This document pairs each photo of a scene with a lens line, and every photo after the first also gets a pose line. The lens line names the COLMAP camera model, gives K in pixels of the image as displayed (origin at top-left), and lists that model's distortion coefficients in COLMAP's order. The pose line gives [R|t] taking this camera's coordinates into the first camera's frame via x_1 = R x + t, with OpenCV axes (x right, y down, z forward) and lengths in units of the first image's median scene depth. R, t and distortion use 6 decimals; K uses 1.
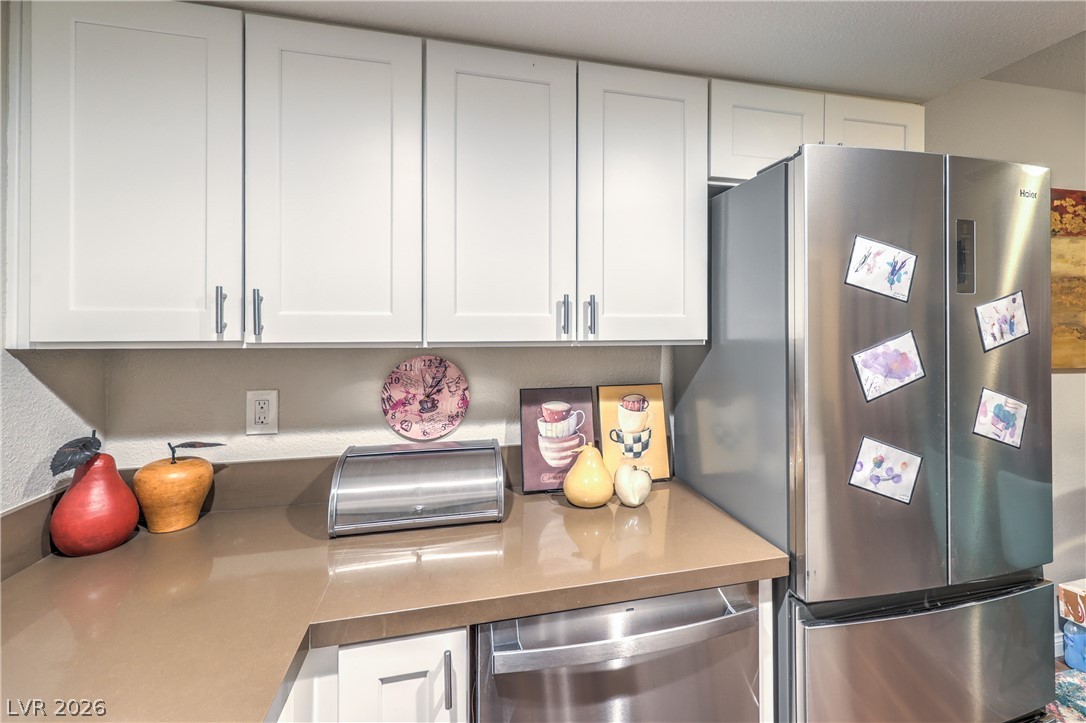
lens RADIAL K [[511.6, 0, 609.6], [0, 511.6, 322.3], [0, 0, 1]] dist [0.002666, 0.000411]
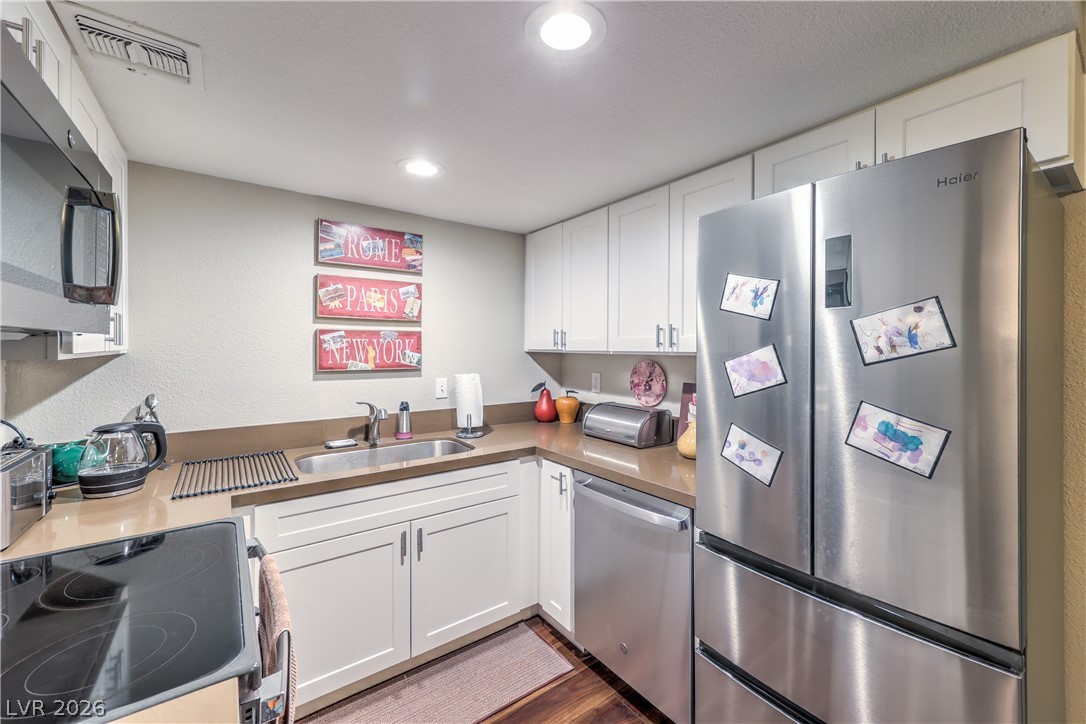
lens RADIAL K [[445.7, 0, 546.9], [0, 445.7, 348.0], [0, 0, 1]] dist [0.000534, 0.000053]
pose [[0.351840, 0.001539, -0.936059, 1.308421], [0.000115, 0.999999, 0.001688, 0.023482], [0.936060, -0.000701, 0.351840, 0.128807]]
